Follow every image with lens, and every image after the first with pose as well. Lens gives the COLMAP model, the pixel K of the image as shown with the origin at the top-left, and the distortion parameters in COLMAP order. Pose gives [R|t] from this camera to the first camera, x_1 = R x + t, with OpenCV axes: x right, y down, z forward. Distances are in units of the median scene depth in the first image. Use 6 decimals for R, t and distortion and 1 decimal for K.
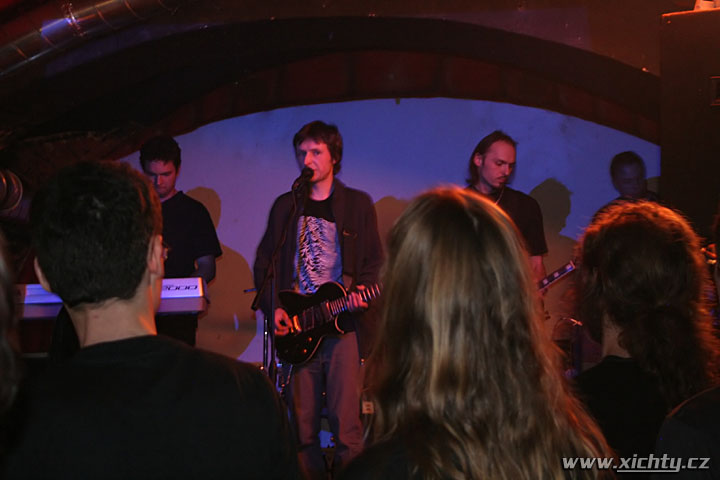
lens RADIAL K [[1441.2, 0, 364.7], [0, 1441.2, 242.4], [0, 0, 1]] dist [0.049820, 0.000000]
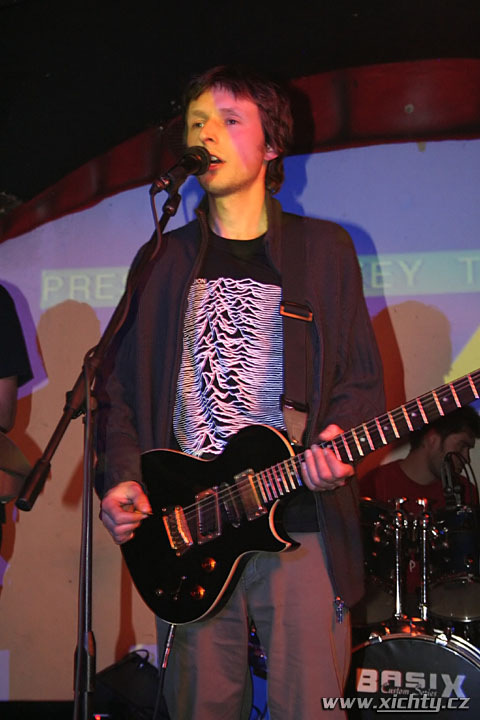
lens RADIAL K [[1413.5, 0, 207.9], [0, 1413.5, 357.1], [0, 0, 1]] dist [0.076526, 0.000000]
pose [[0.991615, -0.003911, -0.129165, 0.014690], [-0.002267, 0.998862, -0.047645, 0.026005], [0.129204, 0.047539, 0.990478, 0.559575]]
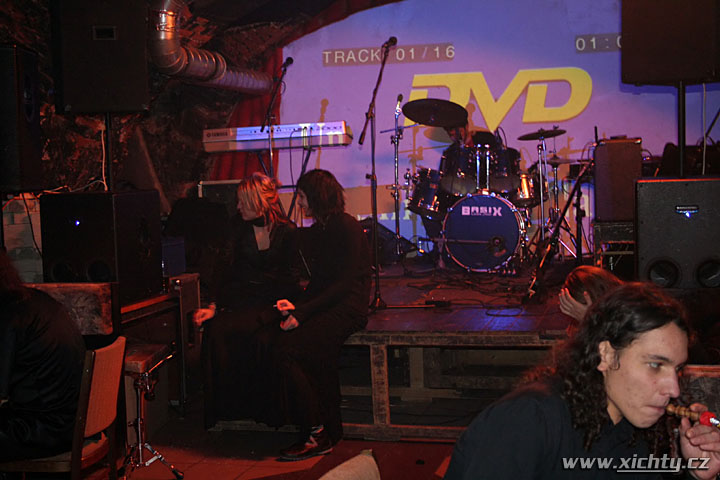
lens RADIAL K [[1220.5, 0, 363.5], [0, 1220.5, 242.8], [0, 0, 1]] dist [0.043272, 0.000000]
pose [[0.991603, -0.010741, -0.128875, 0.067846], [0.024999, 0.993669, 0.109528, 0.011954], [0.126882, -0.111830, 0.985594, -0.256781]]
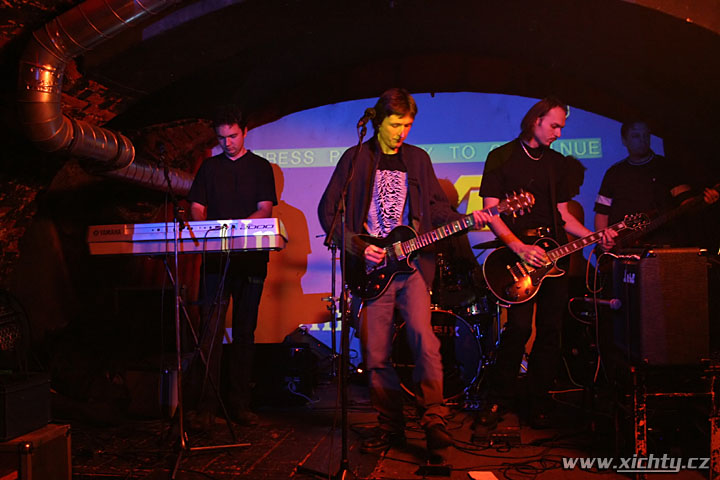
lens RADIAL K [[779.3, 0, 348.7], [0, 779.3, 250.3], [0, 0, 1]] dist [-0.074402, 0.000000]
pose [[0.999132, -0.000671, -0.041640, -0.032999], [0.001851, 0.999598, 0.028293, 0.032822], [0.041605, -0.028345, 0.998732, 0.397005]]
